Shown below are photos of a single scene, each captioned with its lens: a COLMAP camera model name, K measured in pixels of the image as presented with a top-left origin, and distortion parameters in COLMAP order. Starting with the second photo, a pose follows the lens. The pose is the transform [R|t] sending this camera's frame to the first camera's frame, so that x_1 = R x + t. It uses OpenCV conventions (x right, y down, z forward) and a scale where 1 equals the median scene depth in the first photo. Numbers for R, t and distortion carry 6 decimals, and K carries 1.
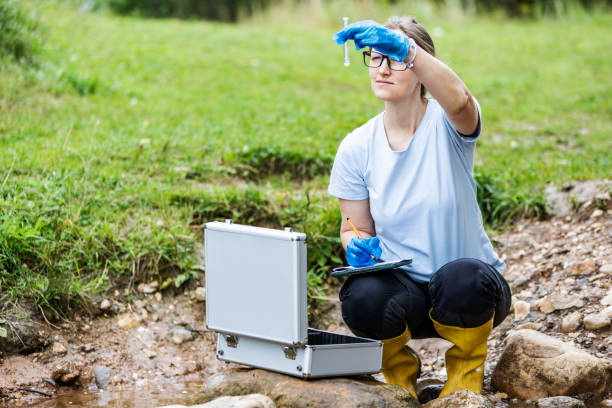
lens RADIAL K [[2030.5, 0, 304.9], [0, 2030.5, 204.5], [0, 0, 1]] dist [-0.119620, 0.314287]
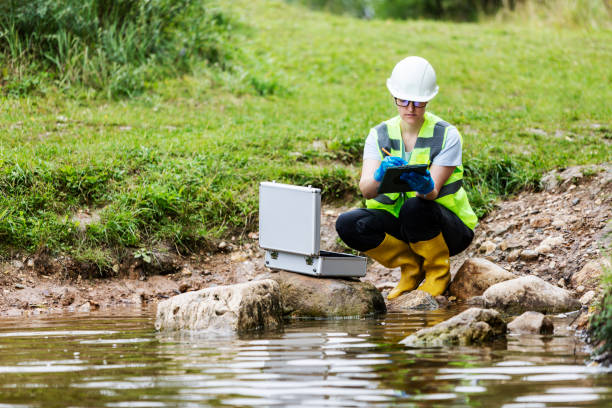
lens RADIAL K [[2837.2, 0, 305.8], [0, 2837.2, 203.8], [0, 0, 1]] dist [-0.288239, 2.717186]
pose [[0.987096, 0.012861, -0.159610, 0.278224], [-0.014344, 0.999864, -0.008145, 0.034800], [0.159484, 0.010329, 0.987146, -0.974593]]
